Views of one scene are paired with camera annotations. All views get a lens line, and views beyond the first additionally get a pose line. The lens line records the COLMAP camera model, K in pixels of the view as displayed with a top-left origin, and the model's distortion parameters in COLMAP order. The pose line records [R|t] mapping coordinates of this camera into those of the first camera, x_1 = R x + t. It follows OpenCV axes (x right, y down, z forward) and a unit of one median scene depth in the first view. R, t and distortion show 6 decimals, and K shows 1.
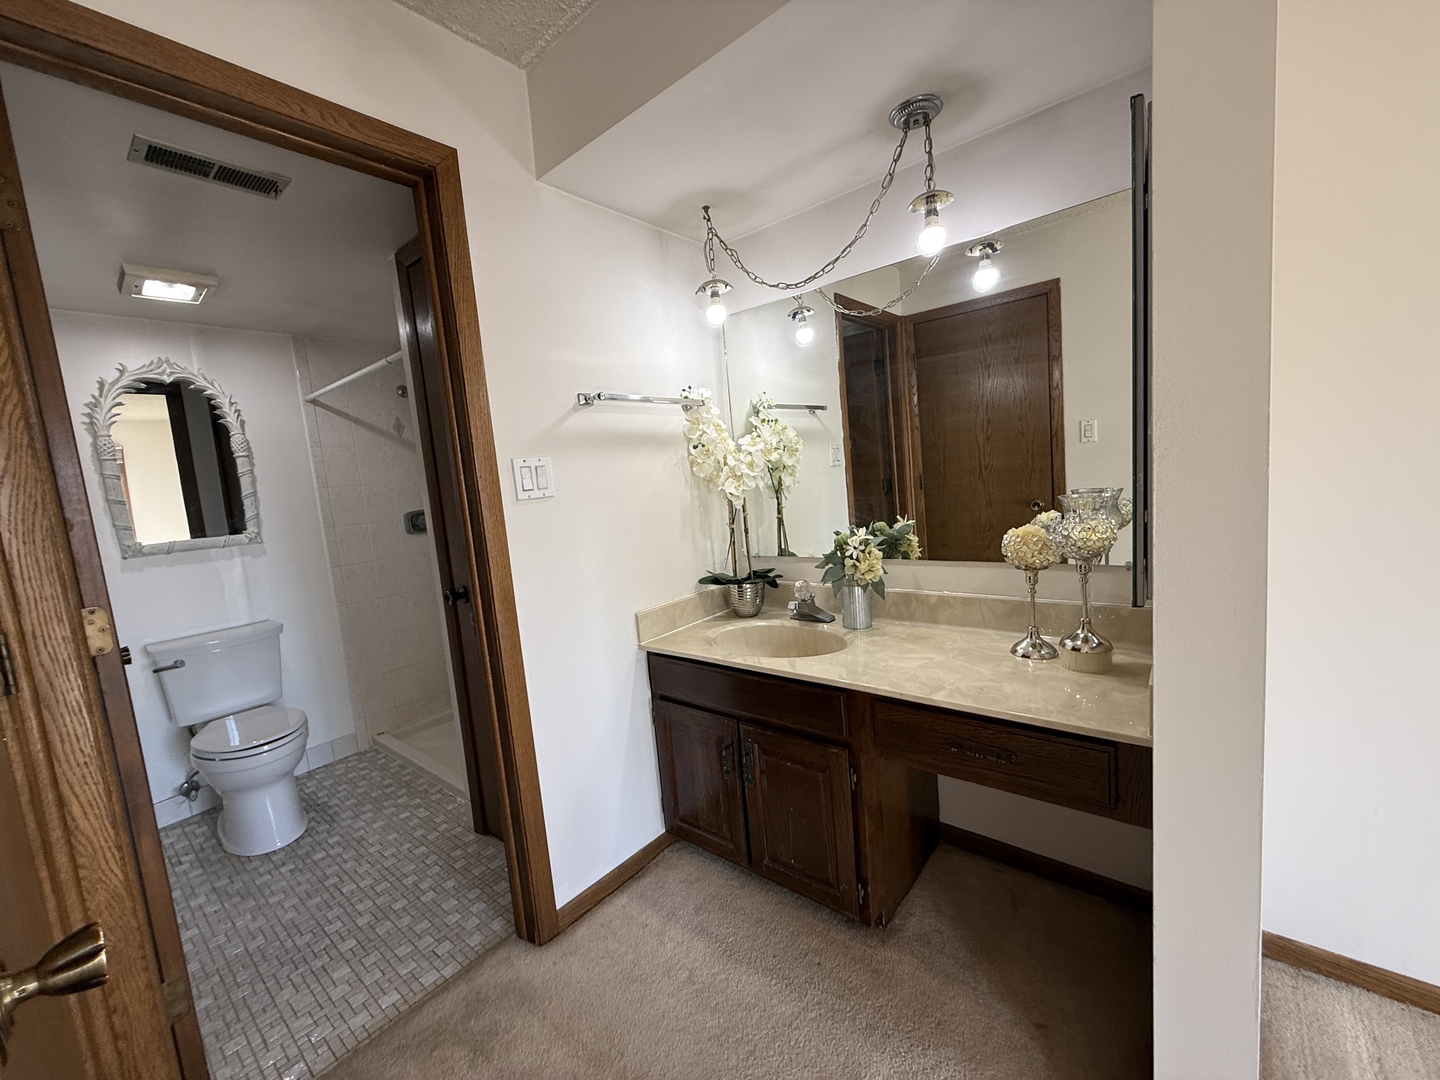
lens RADIAL K [[572.3, 0, 717.1], [0, 572.3, 538.0], [0, 0, 1]] dist [-0.000052, 0.000212]
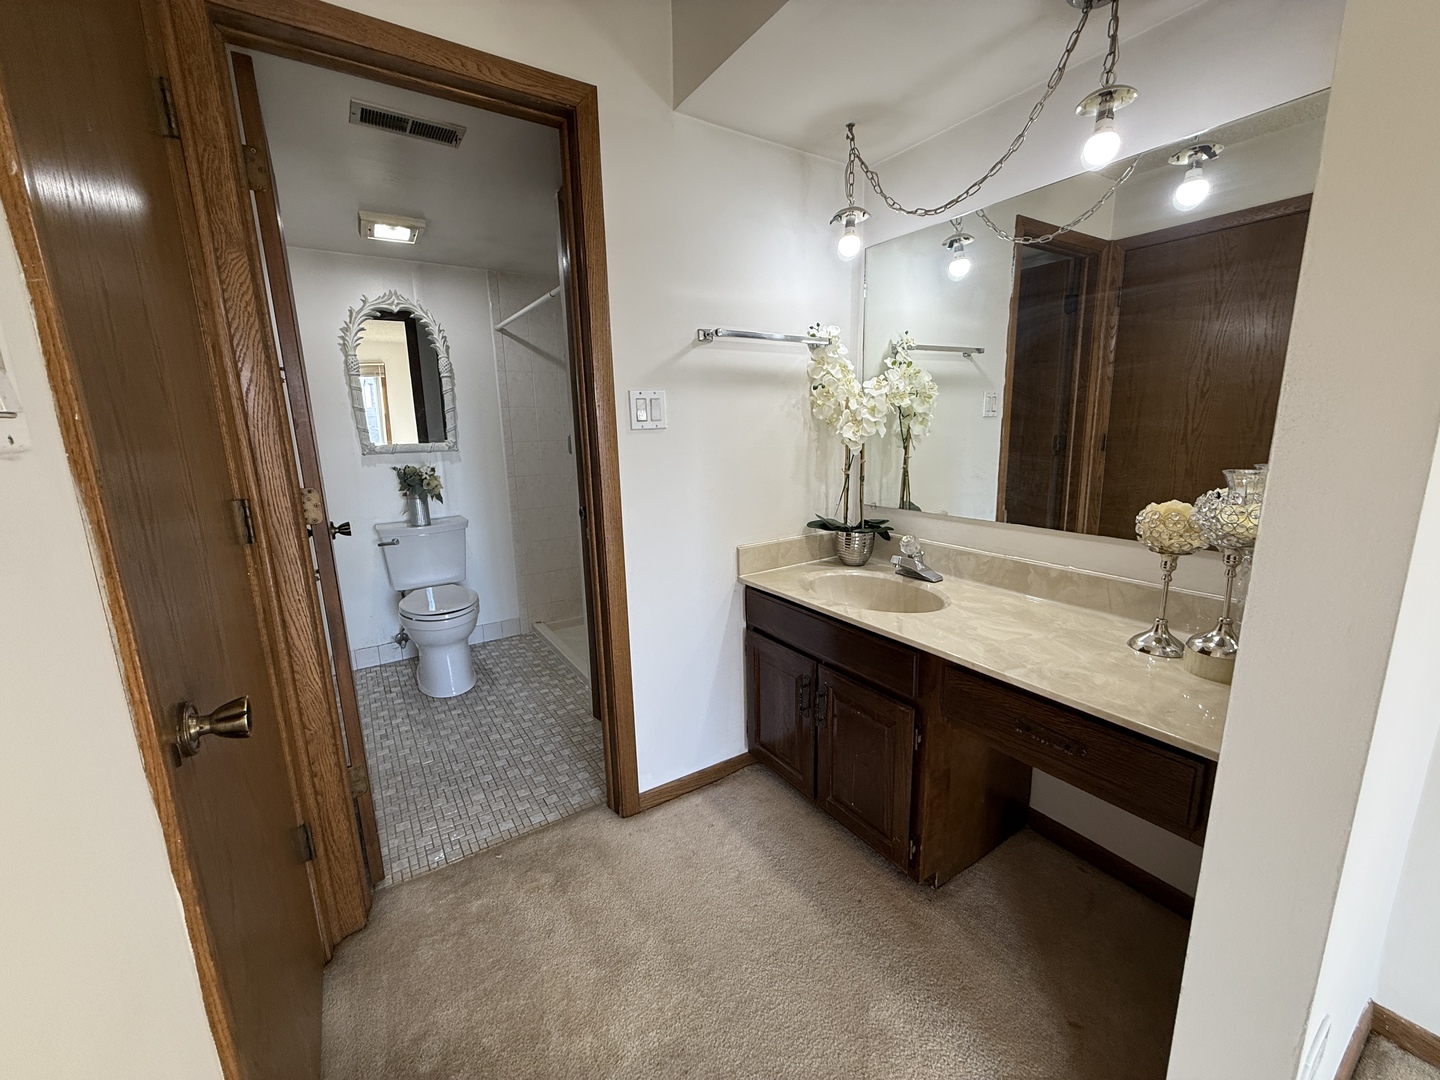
lens RADIAL K [[572.3, 0, 717.1], [0, 572.3, 538.0], [0, 0, 1]] dist [-0.000052, 0.000212]
pose [[0.953833, 0.122162, -0.274370, 0.101417], [-0.092647, 0.988668, 0.118119, -0.004710], [0.285691, -0.087246, 0.954342, -0.005848]]
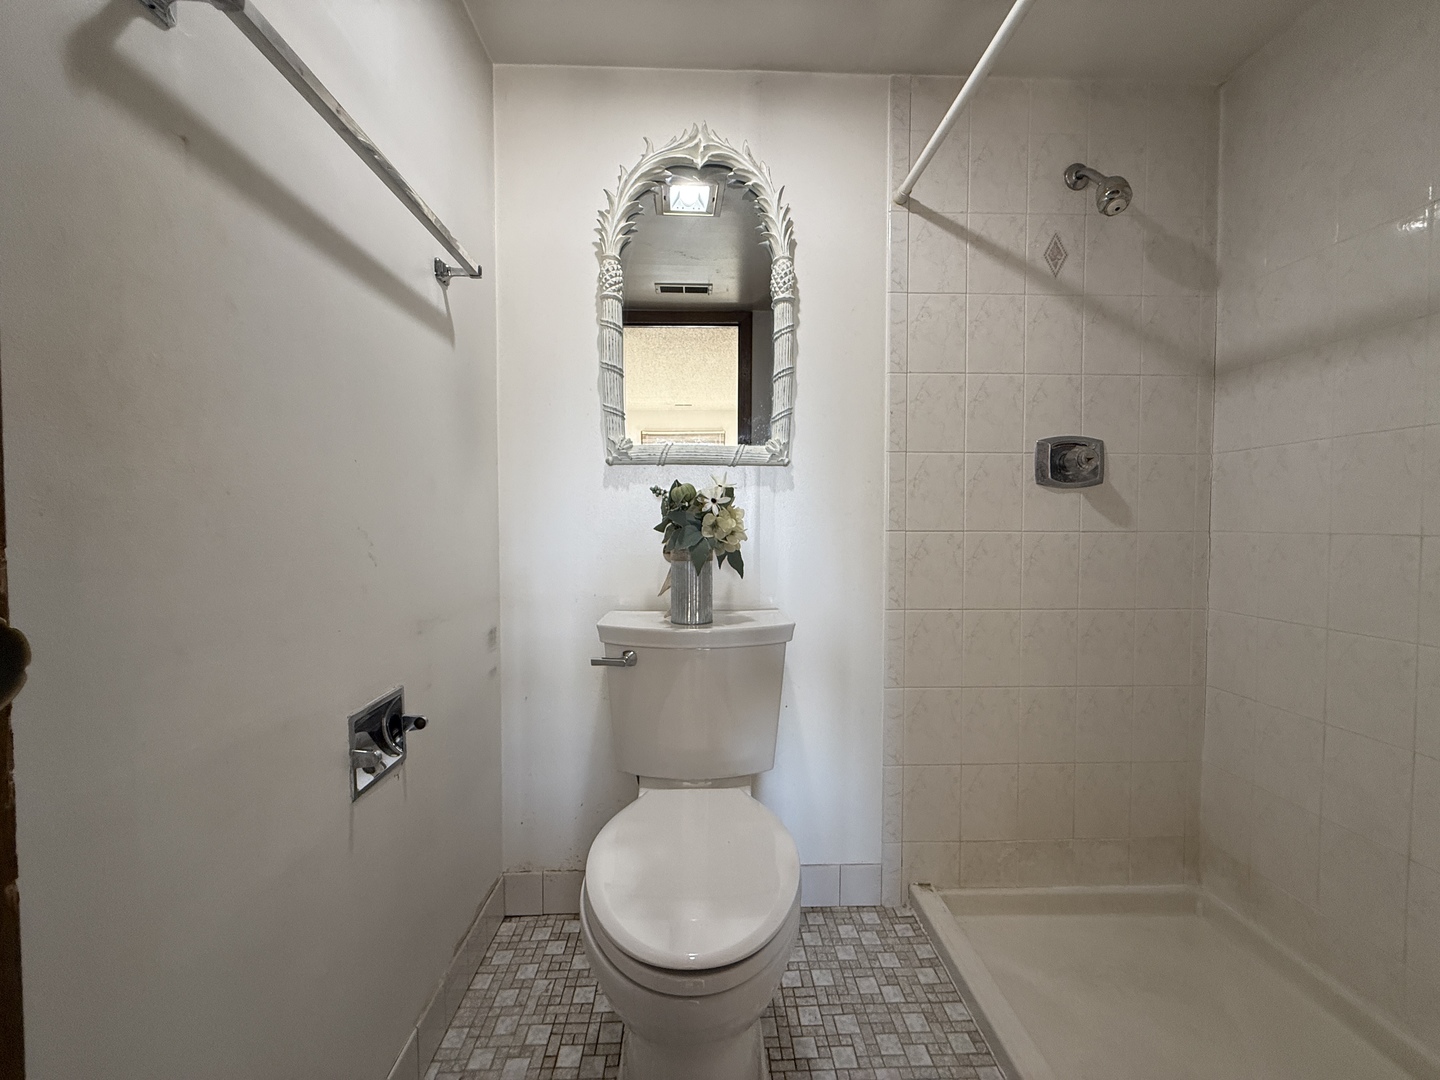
lens RADIAL K [[572.3, 0, 717.1], [0, 572.3, 538.0], [0, 0, 1]] dist [-0.000052, 0.000212]
pose [[0.664141, 0.111036, -0.739316, -0.597295], [-0.140751, 0.989796, 0.022215, 0.101784], [0.734238, 0.089306, 0.672992, 0.816572]]
